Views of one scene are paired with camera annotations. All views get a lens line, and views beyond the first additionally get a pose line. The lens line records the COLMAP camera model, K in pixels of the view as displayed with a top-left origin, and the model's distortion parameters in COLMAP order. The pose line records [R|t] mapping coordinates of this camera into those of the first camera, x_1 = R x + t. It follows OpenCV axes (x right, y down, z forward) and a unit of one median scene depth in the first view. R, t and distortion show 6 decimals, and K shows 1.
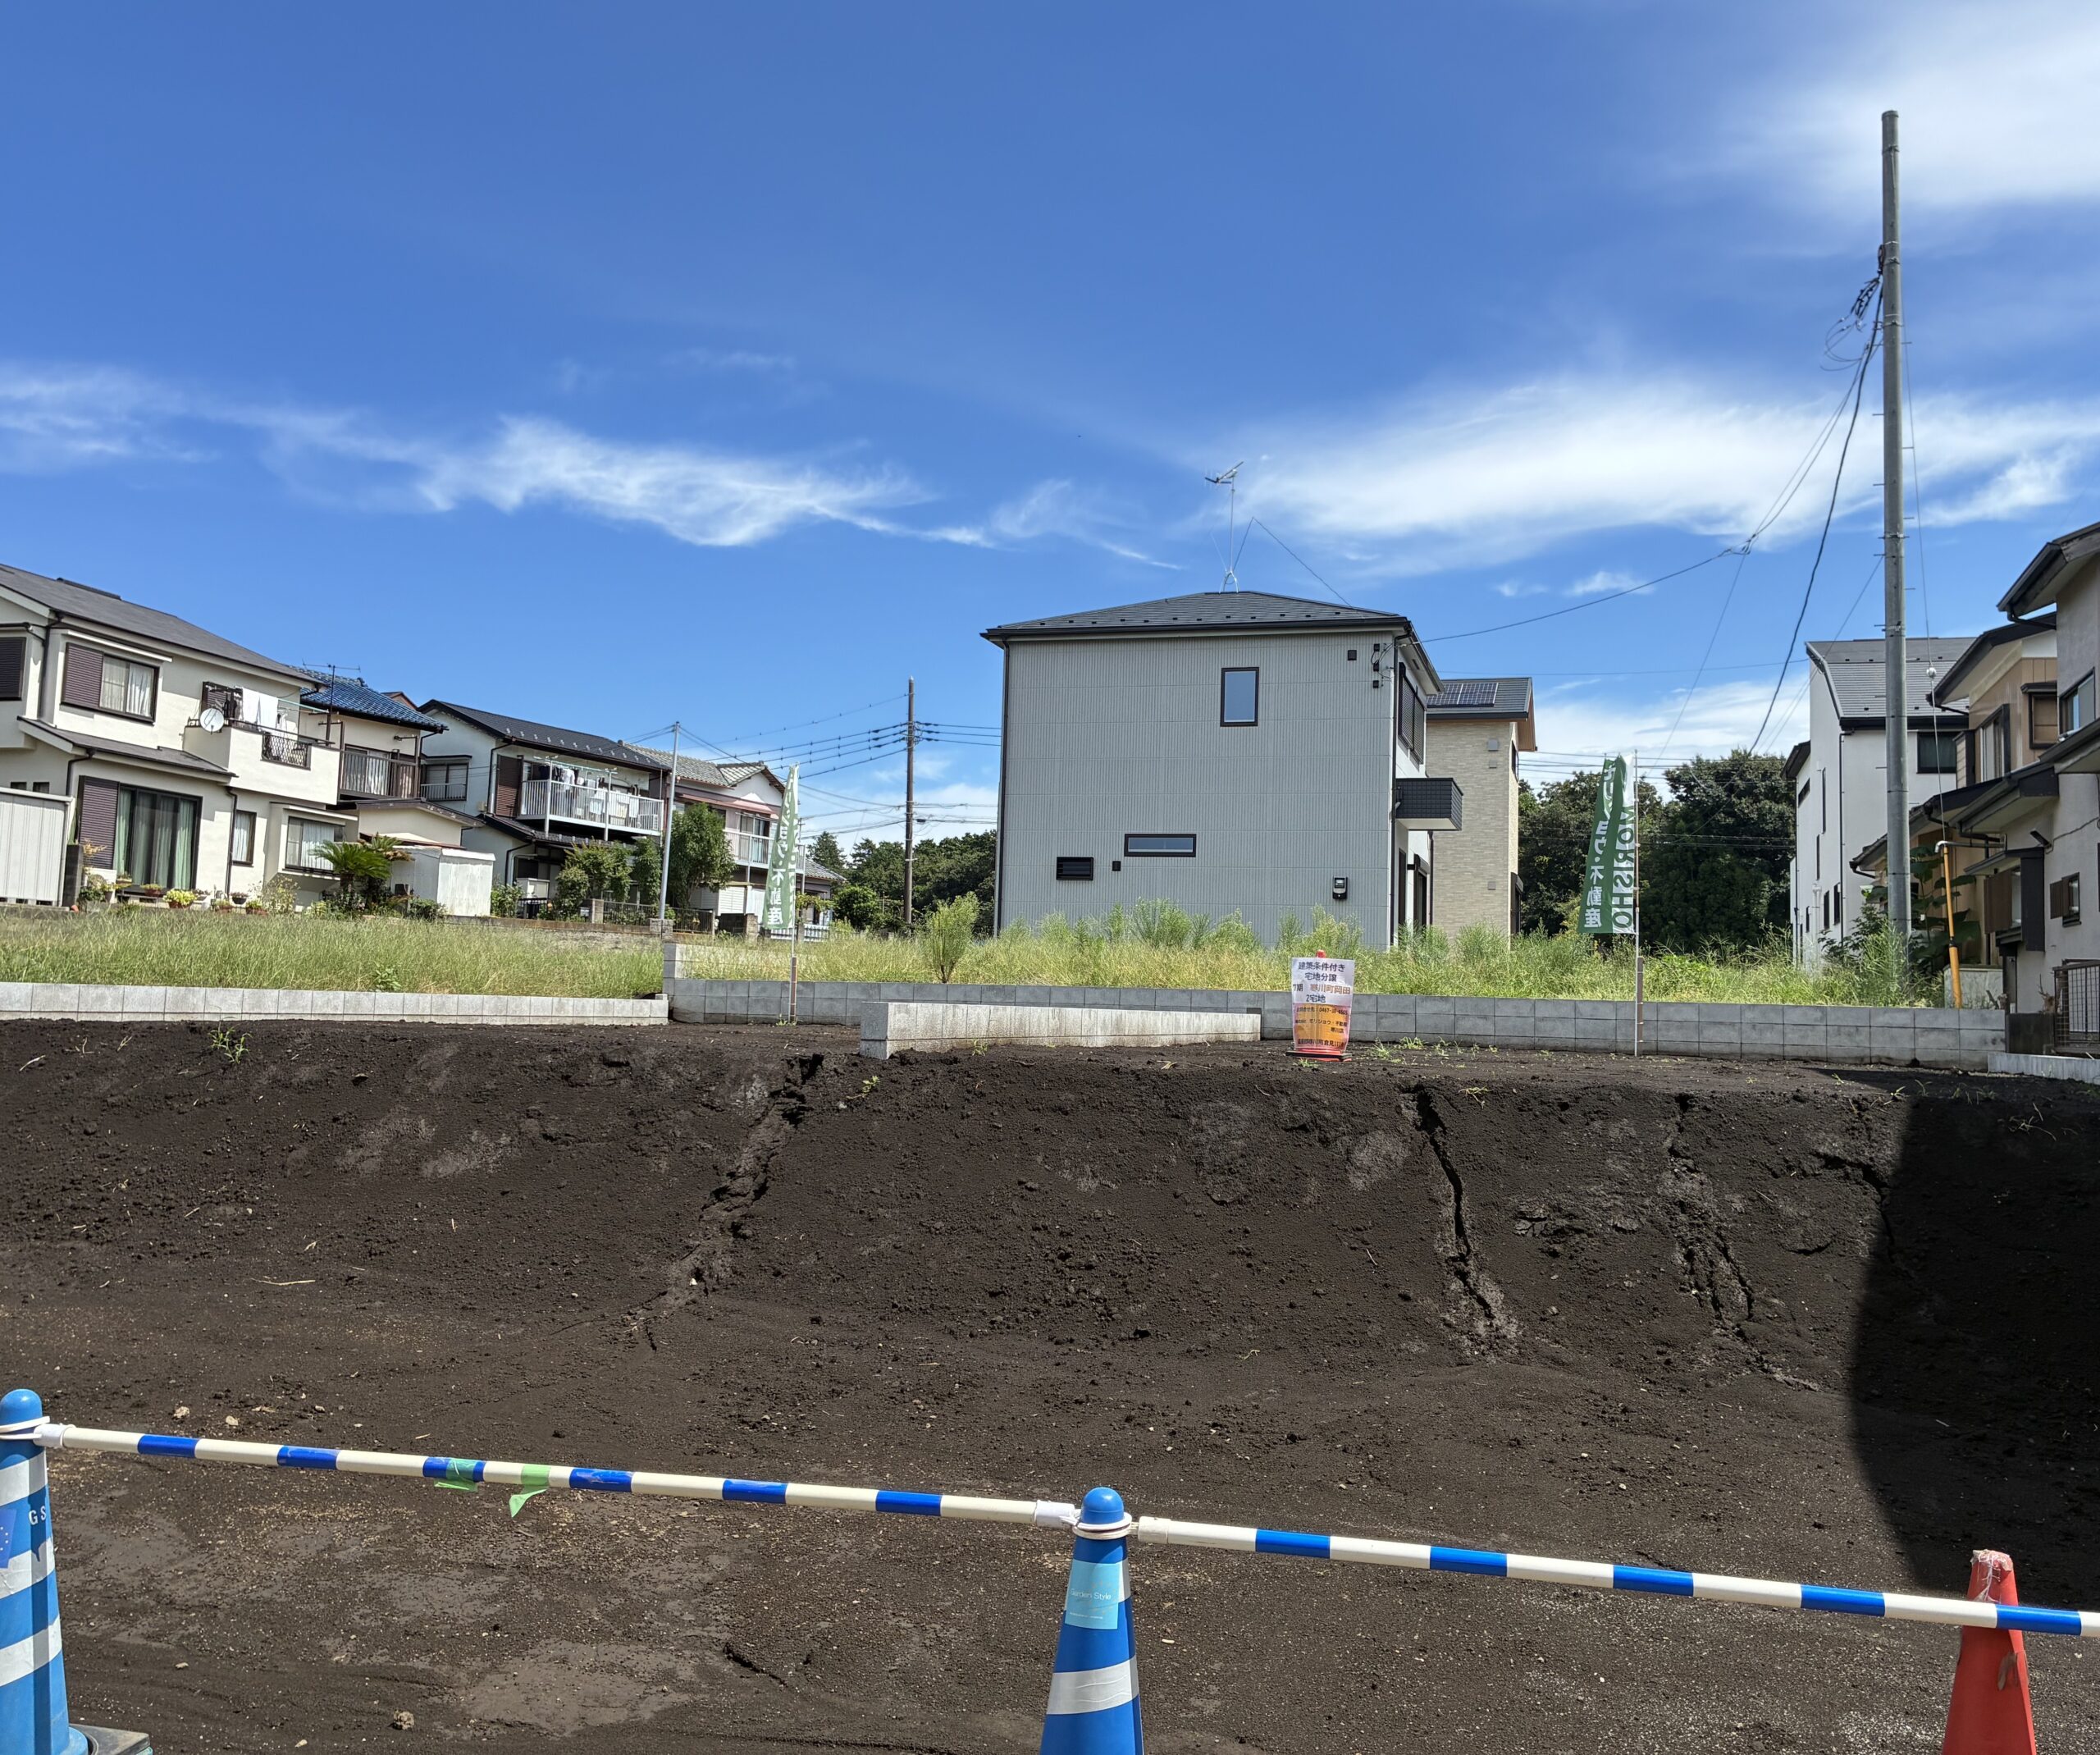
lens RADIAL K [[1778.7, 0, 1160.4], [0, 1778.7, 874.7], [0, 0, 1]] dist [0.003596, -0.000246]
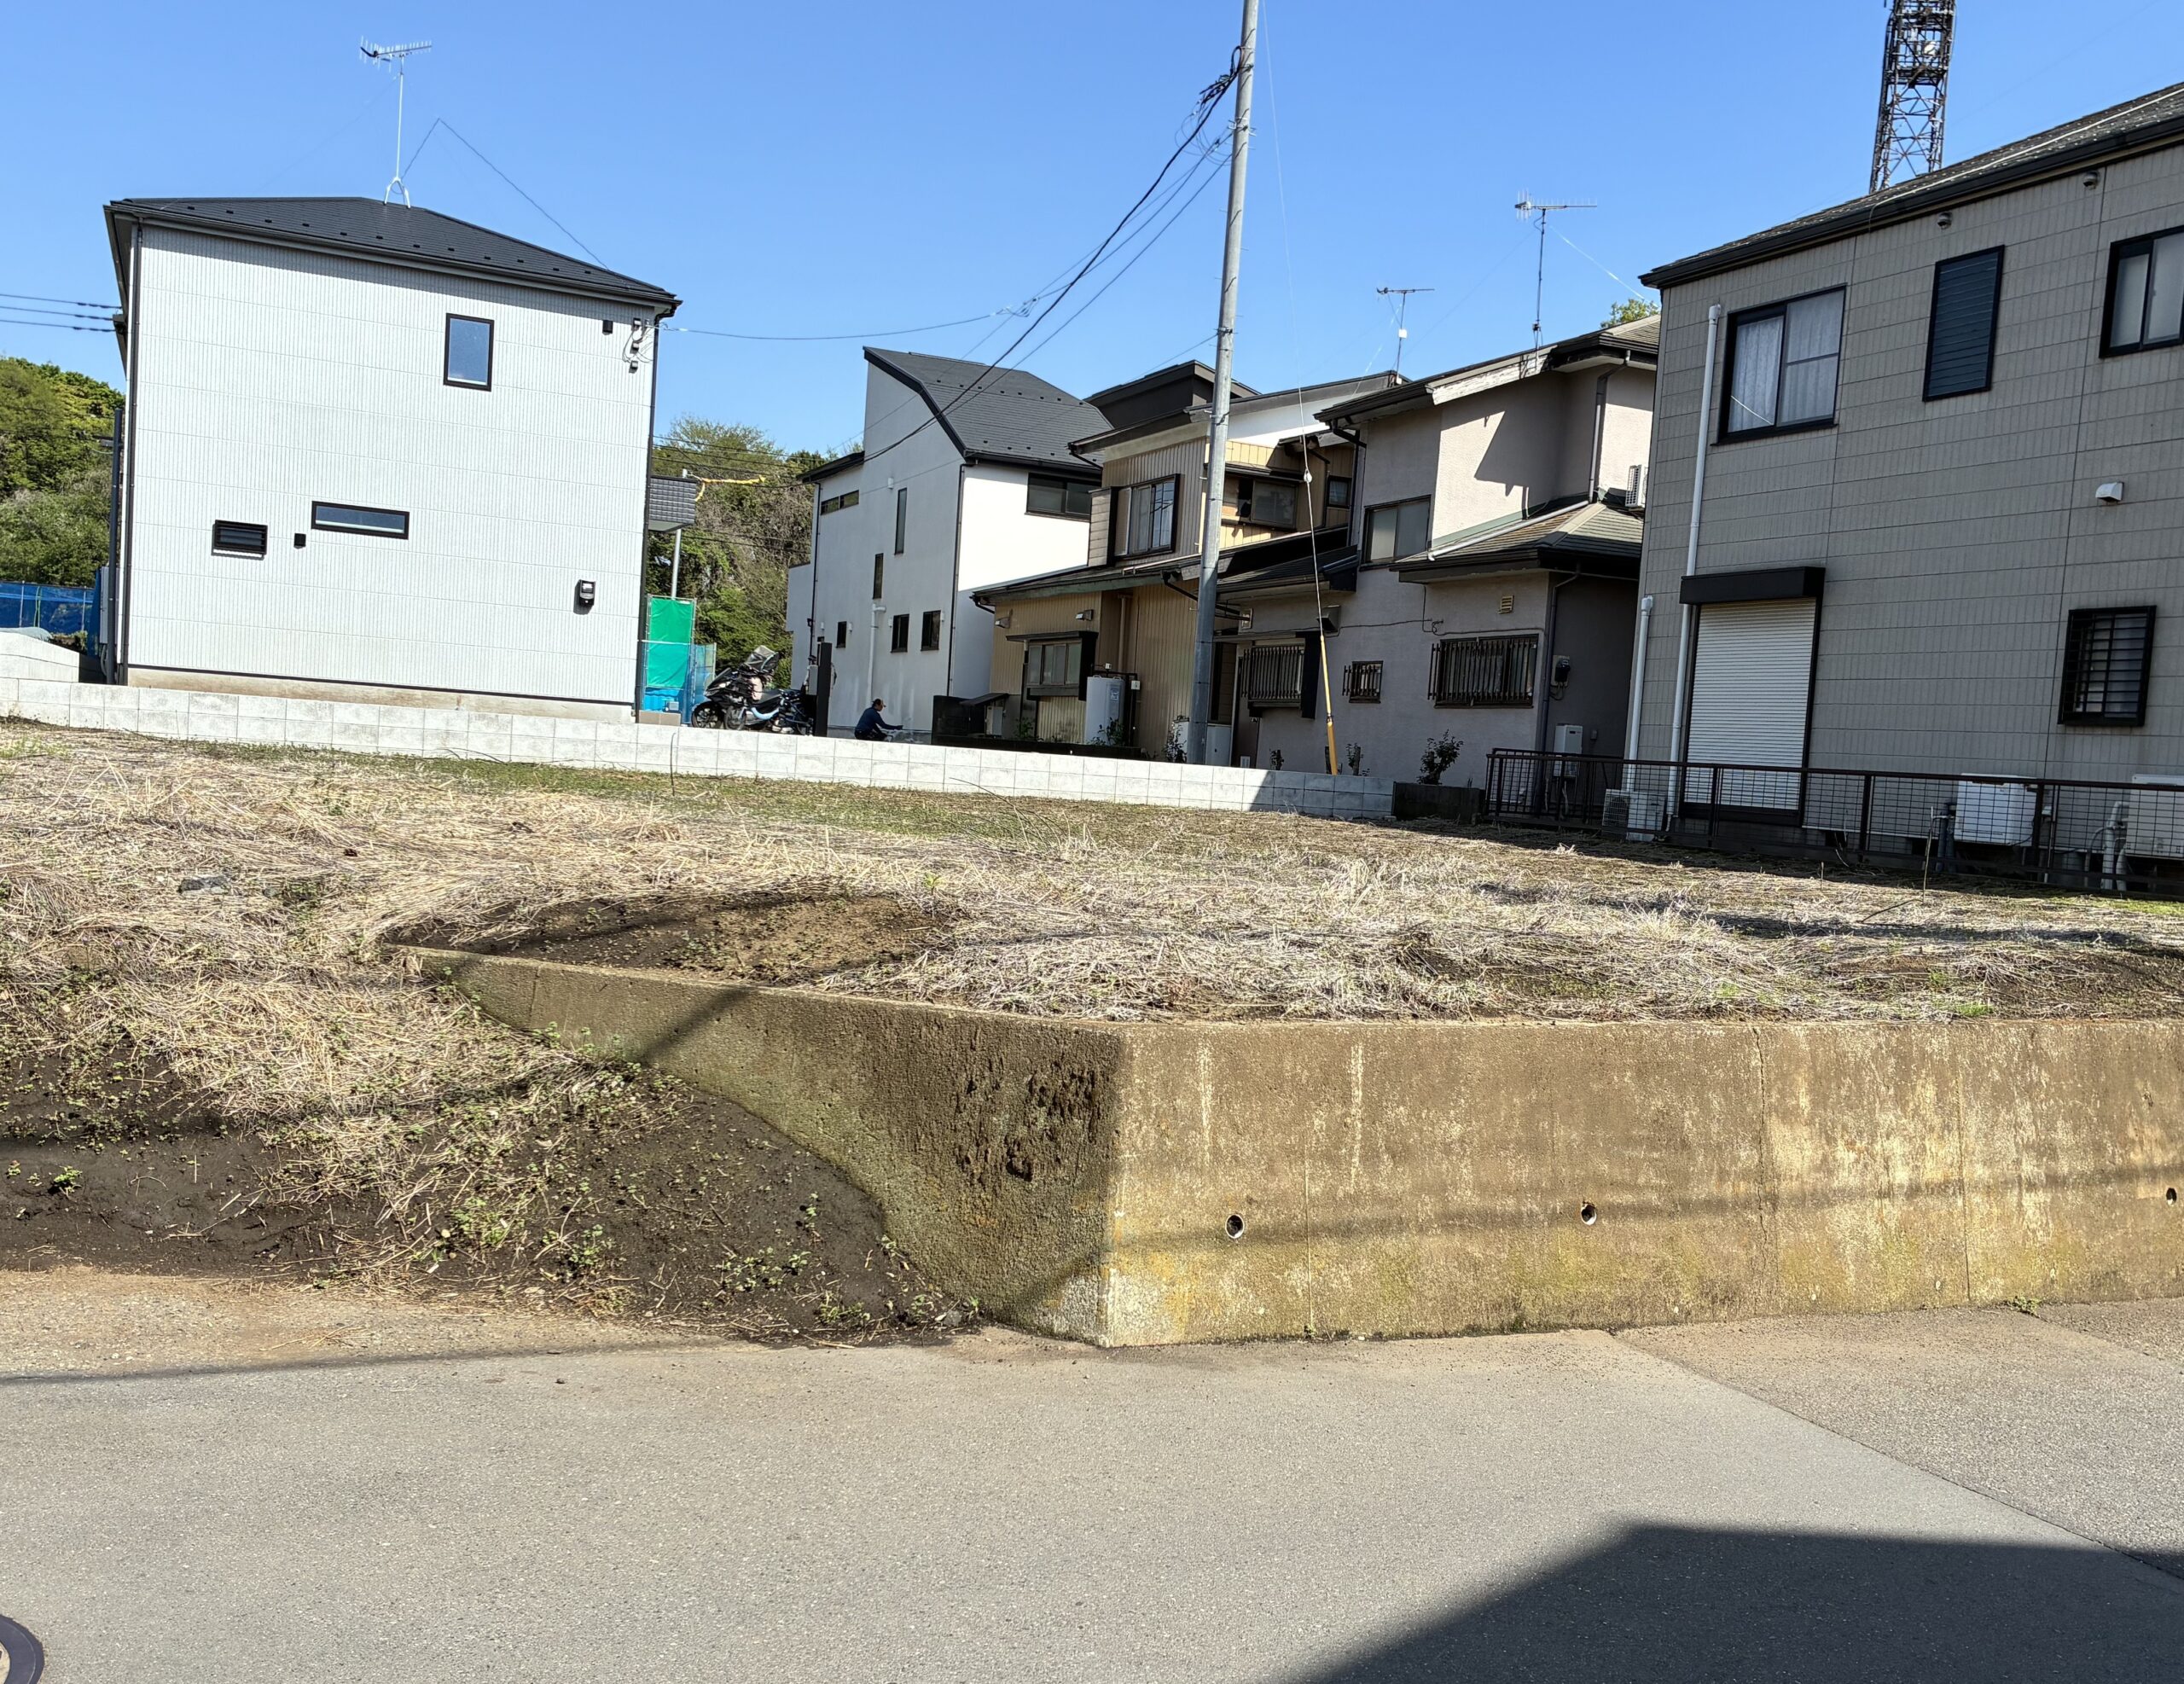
lens RADIAL K [[2043.4, 0, 1186.2], [0, 2043.4, 866.3], [0, 0, 1]] dist [0.040477, -0.003223]
pose [[0.776802, -0.003072, 0.629738, -0.205542], [-0.098873, 0.986991, 0.126777, -0.011458], [-0.621935, -0.160745, 0.766393, -0.001419]]
